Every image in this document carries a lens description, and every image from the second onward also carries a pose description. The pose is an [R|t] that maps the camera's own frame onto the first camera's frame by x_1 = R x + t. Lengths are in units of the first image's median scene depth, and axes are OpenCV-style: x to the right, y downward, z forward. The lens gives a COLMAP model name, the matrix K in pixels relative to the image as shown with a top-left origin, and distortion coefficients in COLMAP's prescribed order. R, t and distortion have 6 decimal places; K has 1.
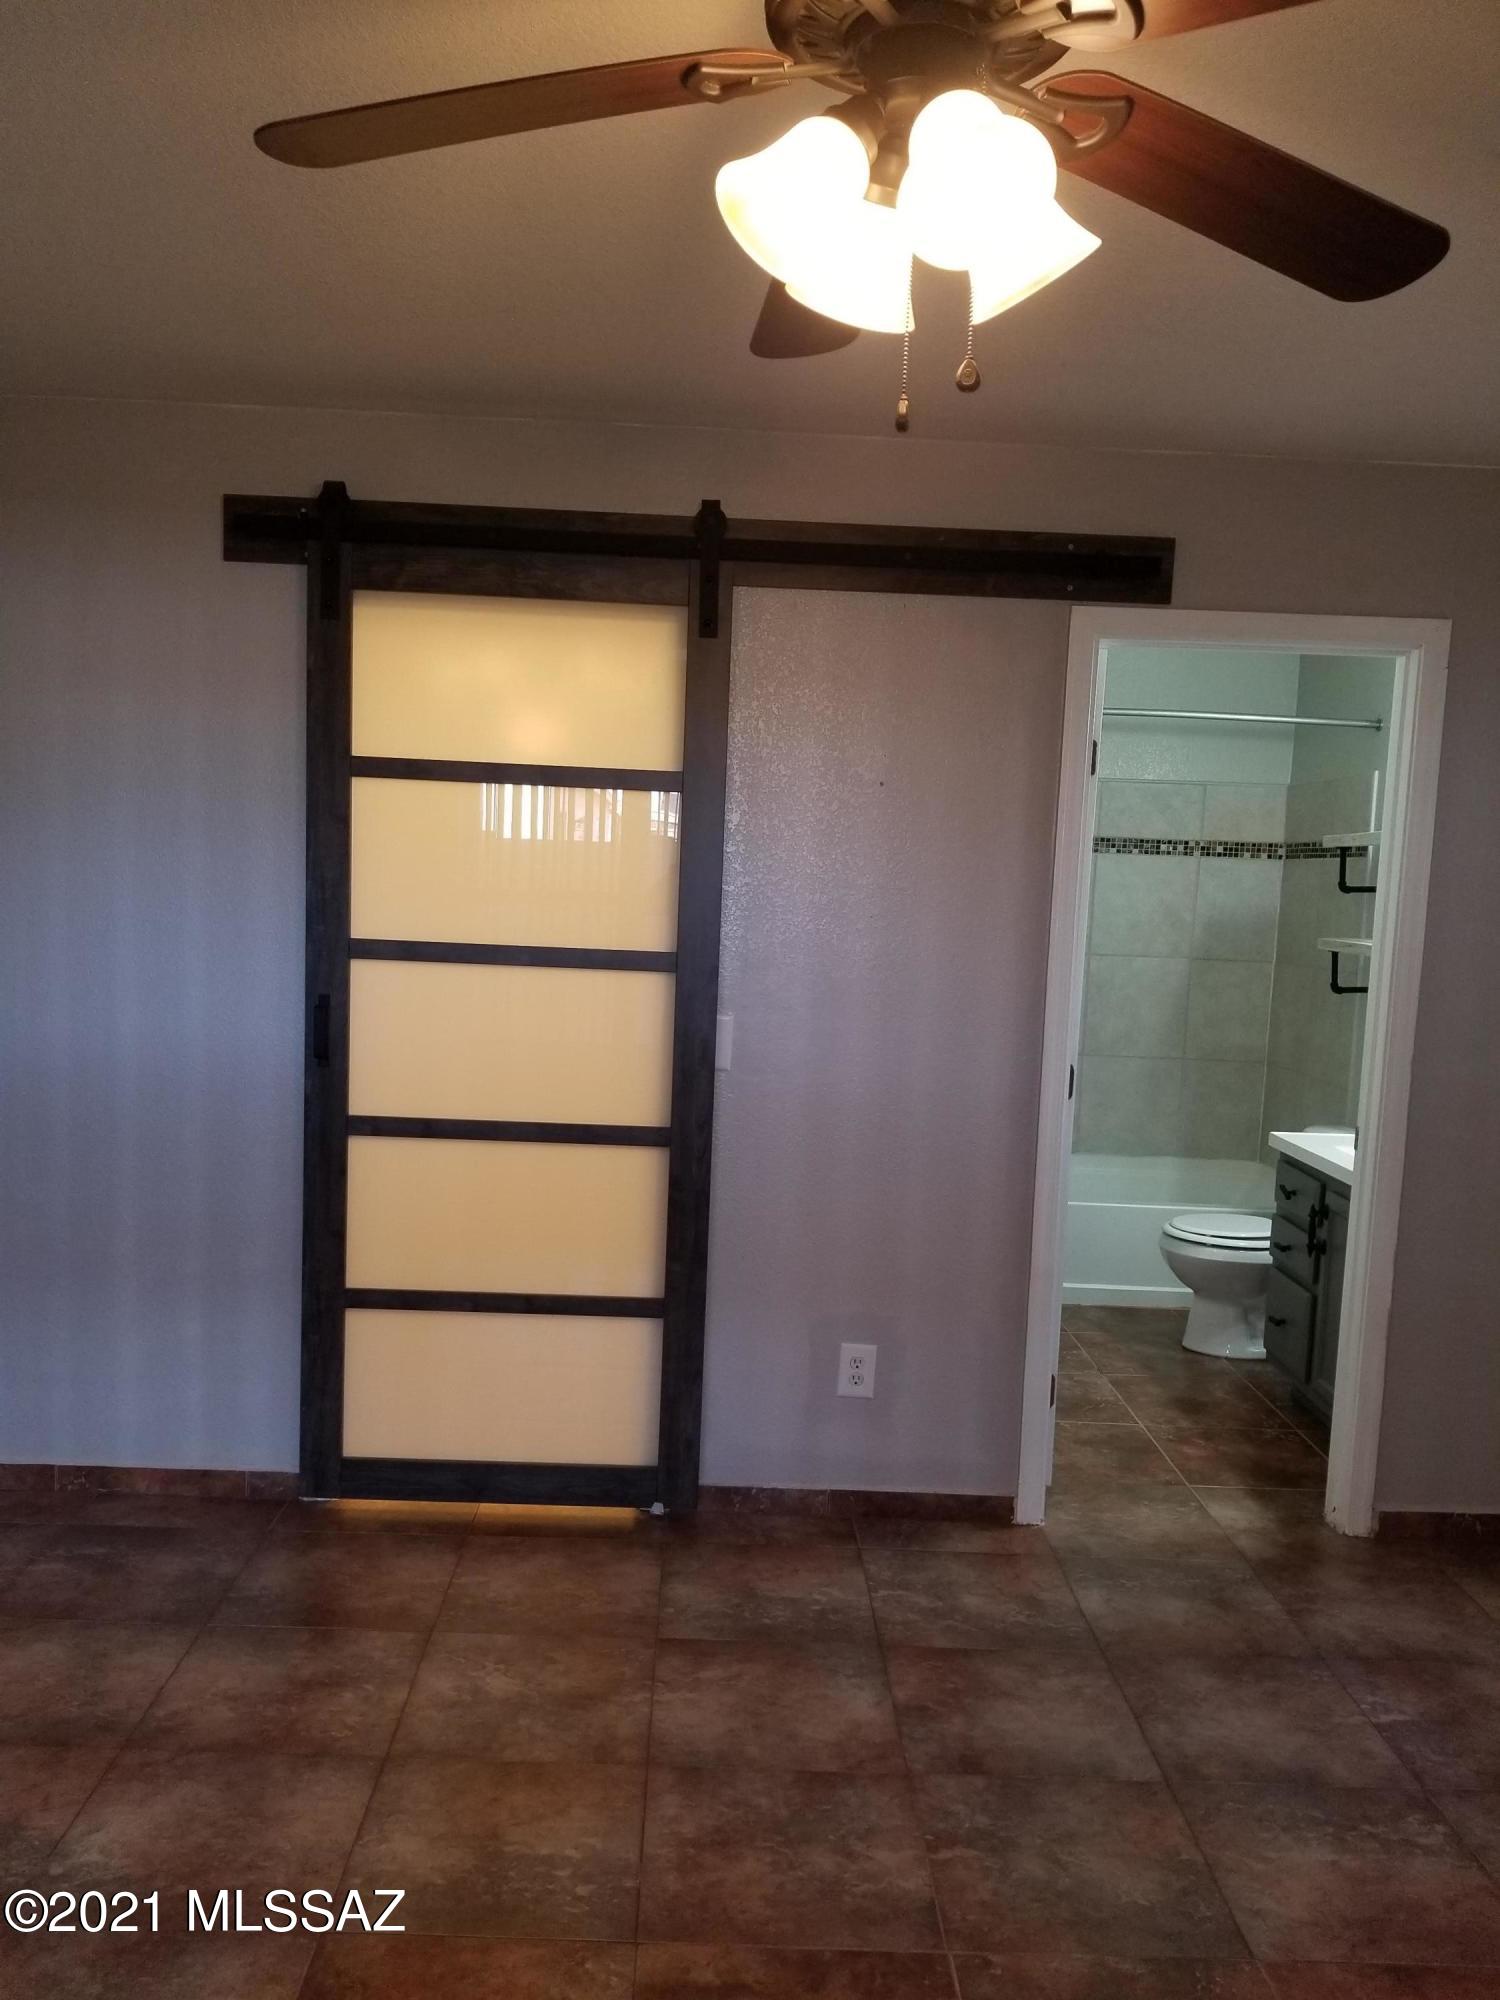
lens RADIAL K [[1557.2, 0, 716.5], [0, 1557.2, 1049.4], [0, 0, 1]] dist [0.083170, -0.141001]
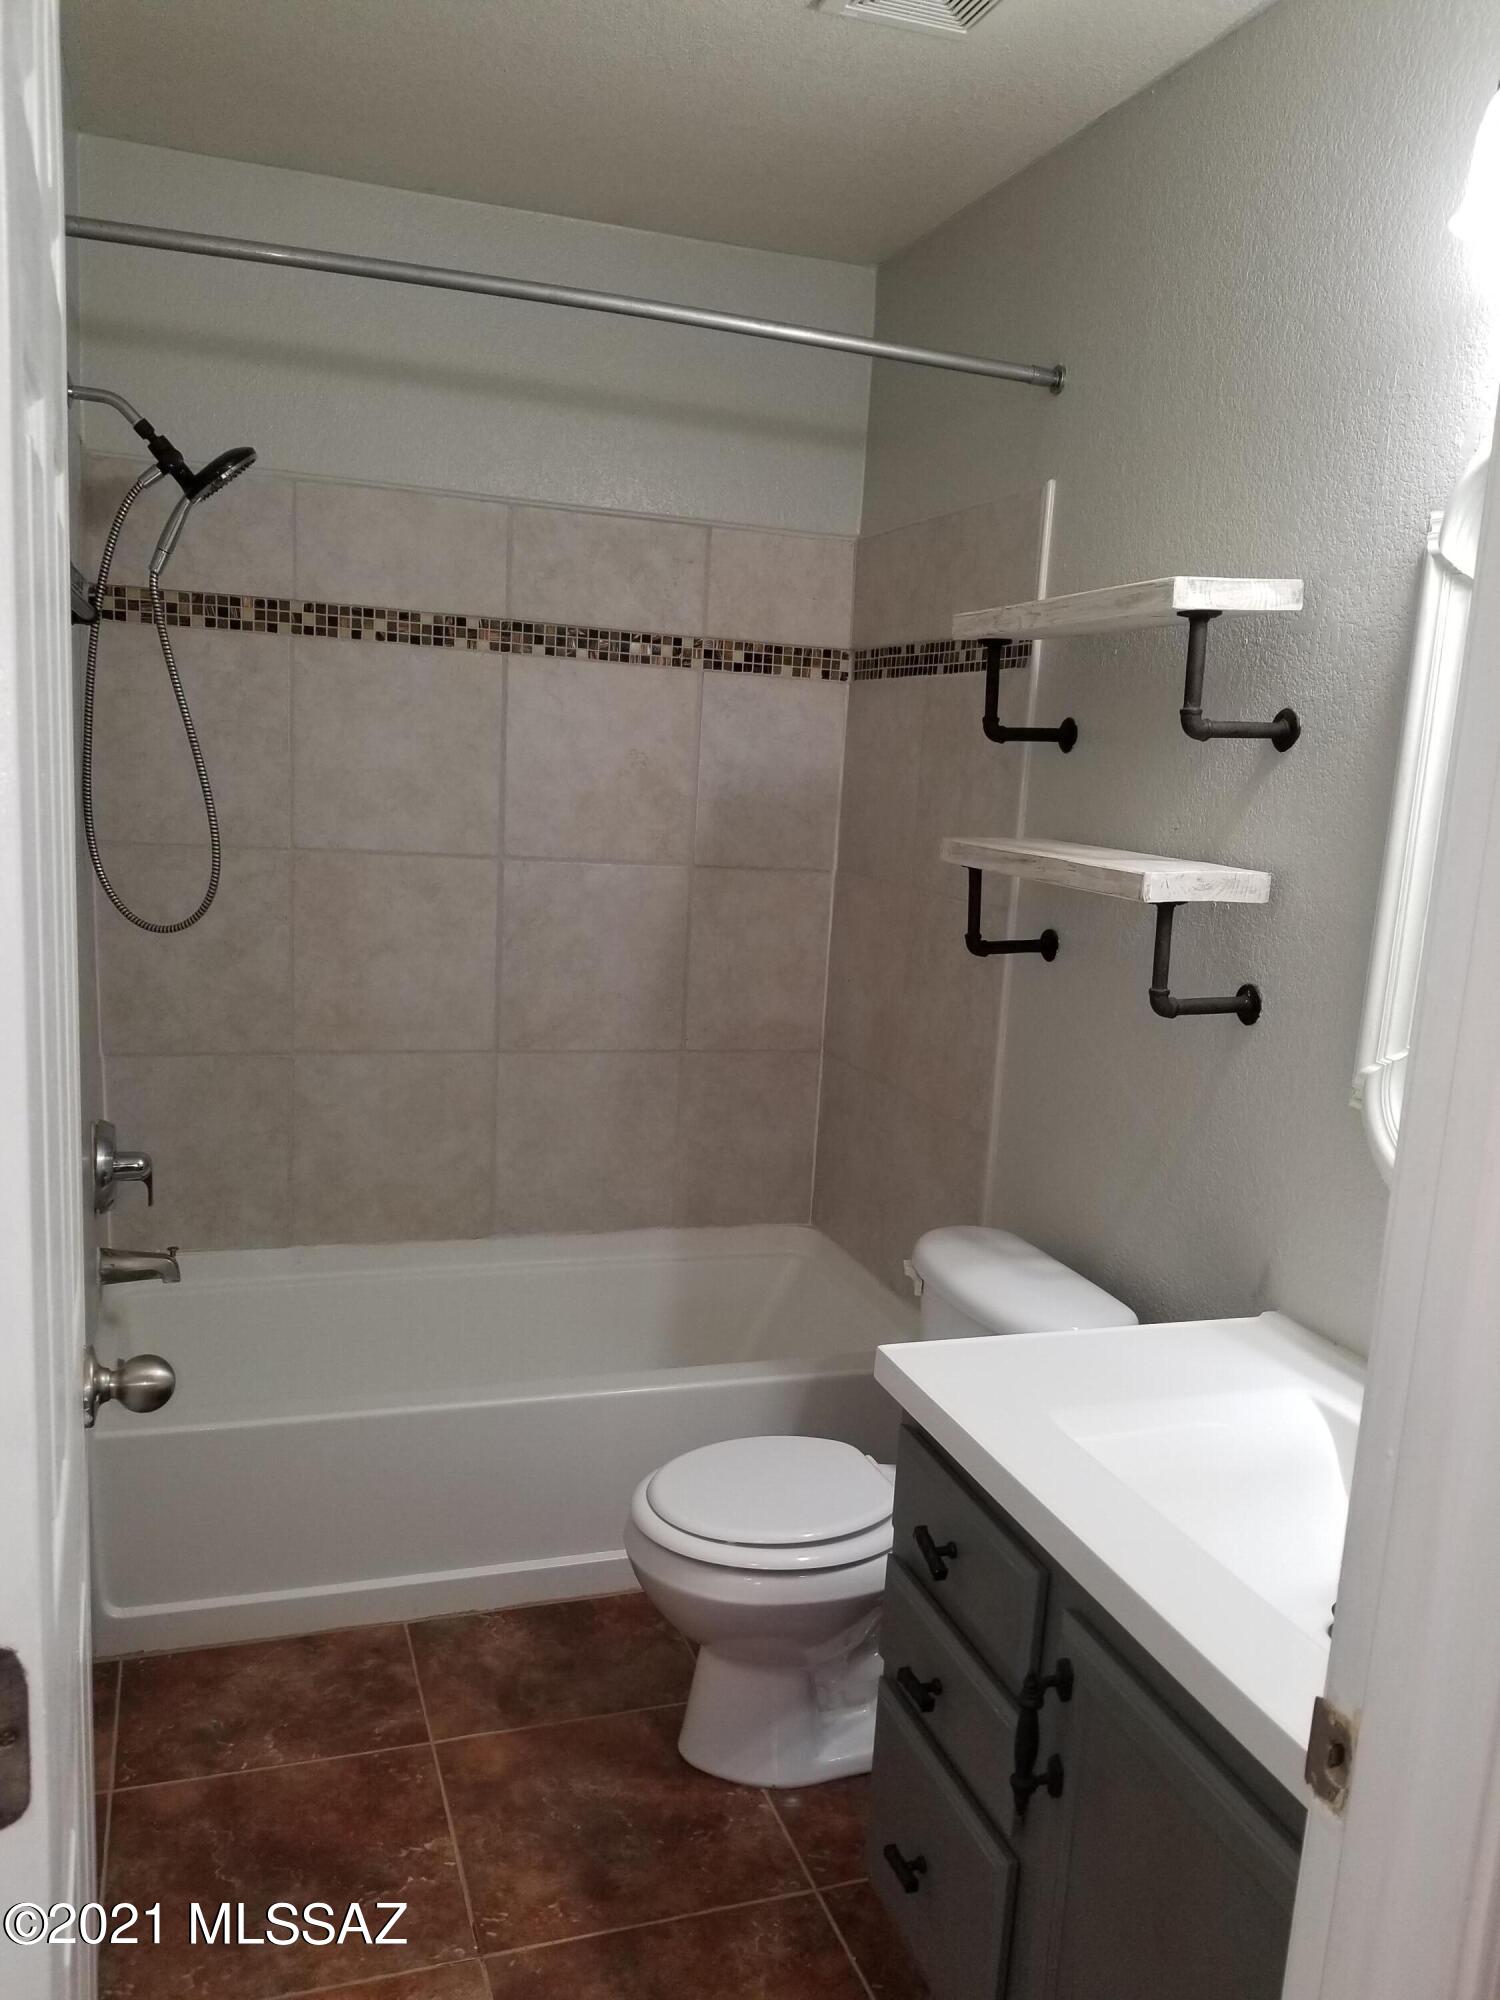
lens RADIAL K [[1549.9, 0, 753.5], [0, 1549.9, 1068.1], [0, 0, 1]] dist [0.073102, -0.143262]
pose [[0.947301, -0.046480, 0.316954, 0.255096], [0.014094, 0.994507, 0.103717, -0.073688], [-0.320034, -0.093784, 0.942753, 0.819265]]
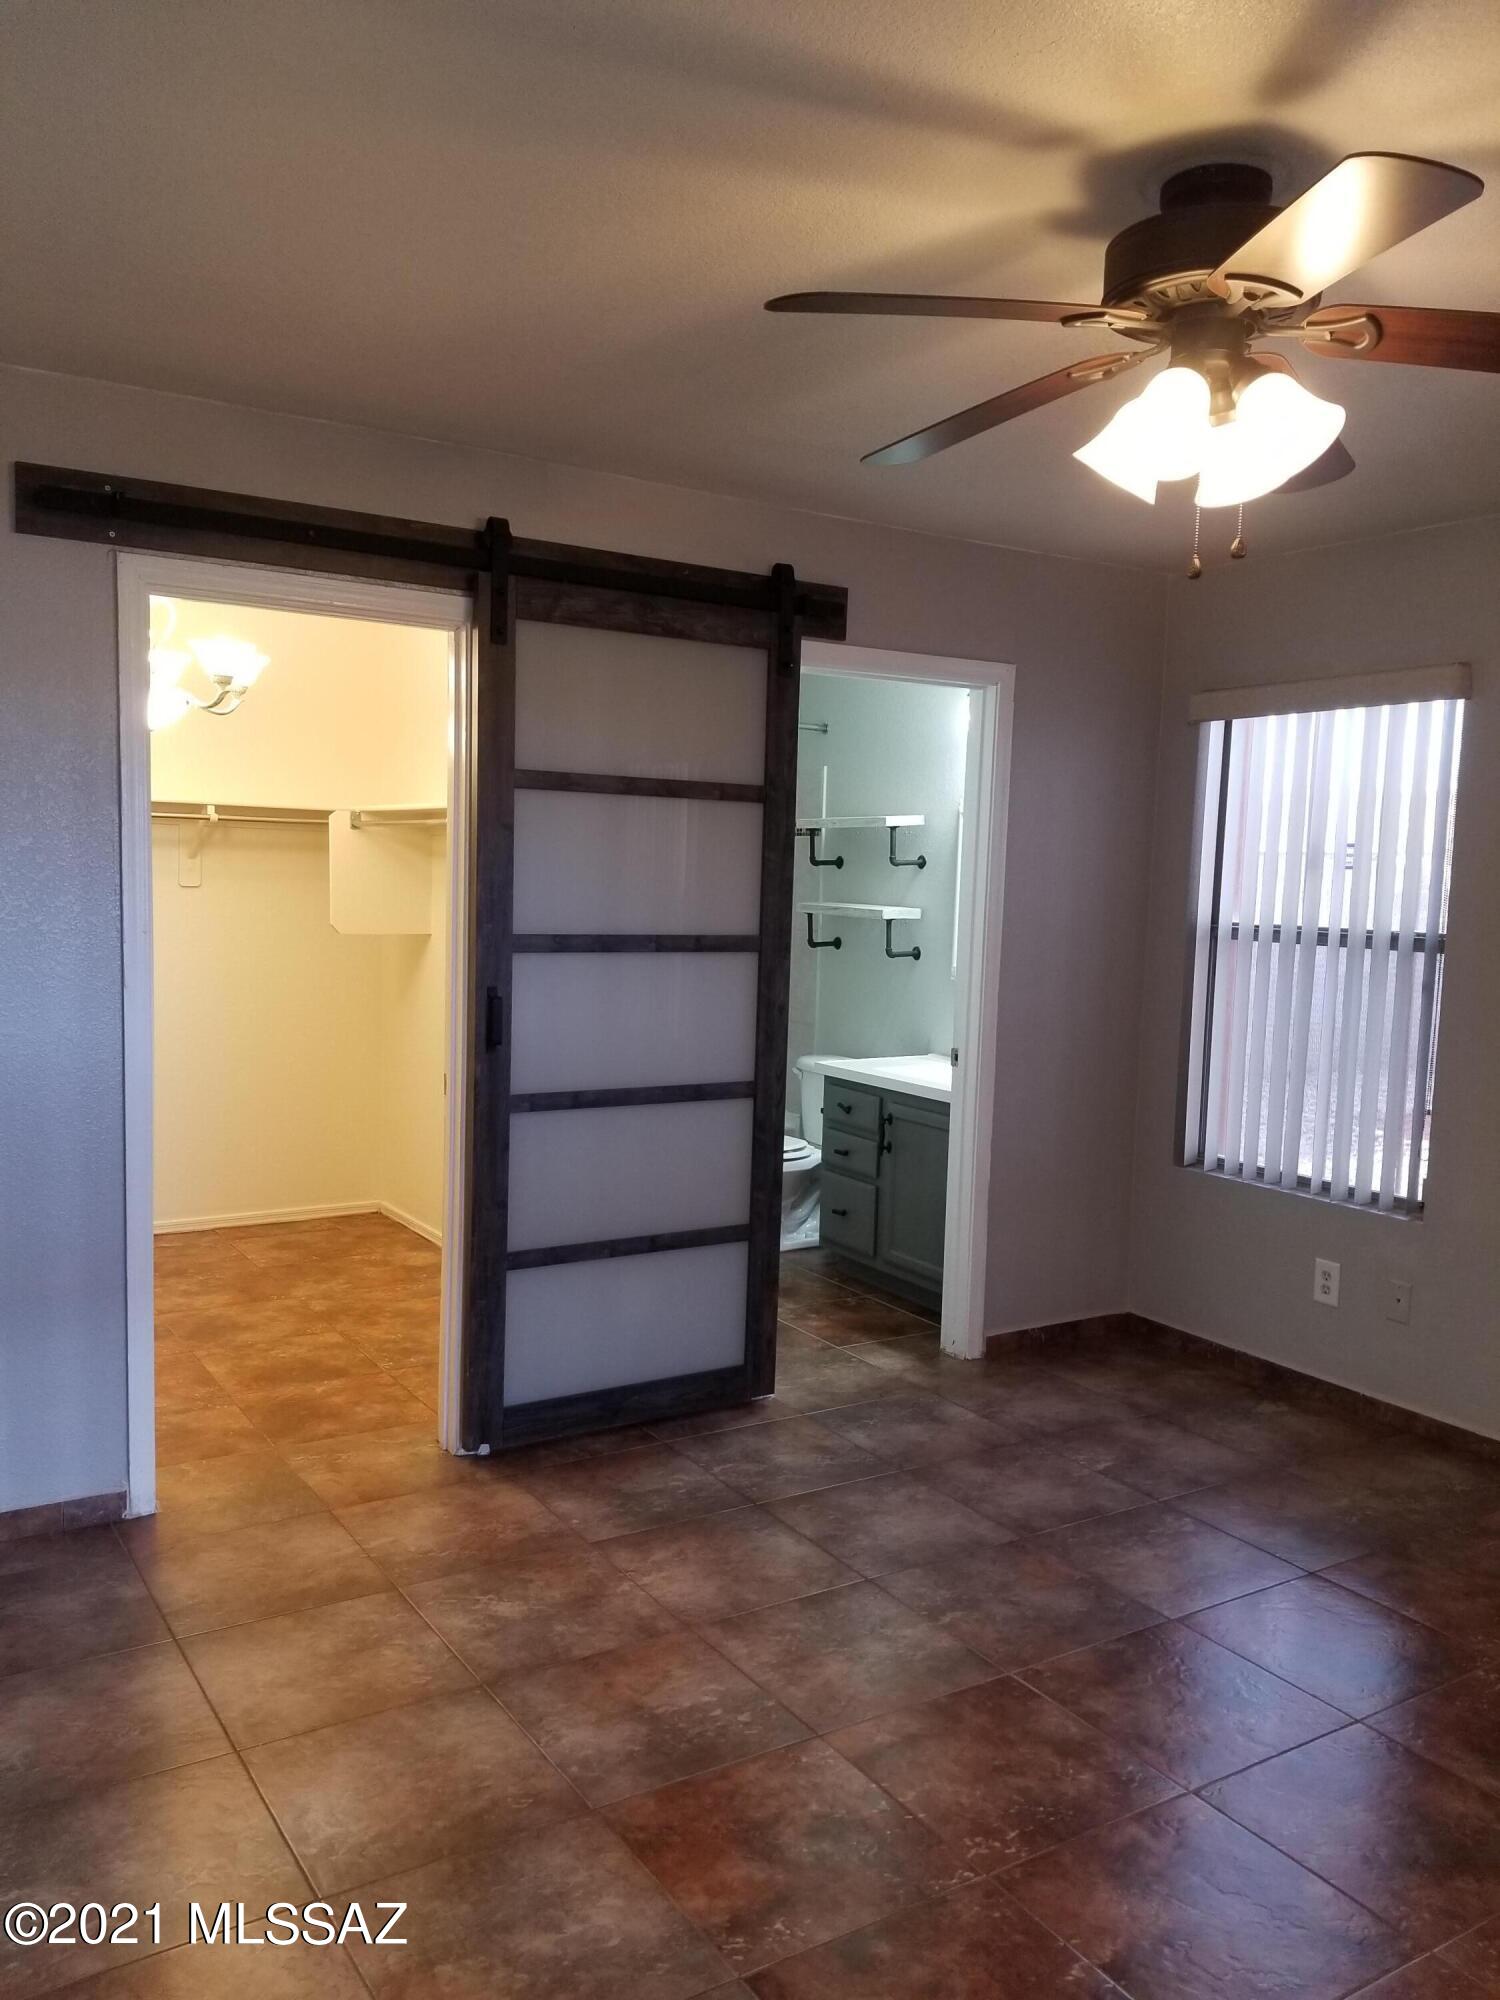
lens RADIAL K [[1557.2, 0, 716.5], [0, 1557.2, 1049.4], [0, 0, 1]] dist [0.083170, -0.141001]
pose [[0.855786, -0.076028, 0.511713, -0.427988], [0.063871, 0.997102, 0.041328, -0.016782], [-0.513372, -0.002685, 0.858162, -0.011525]]
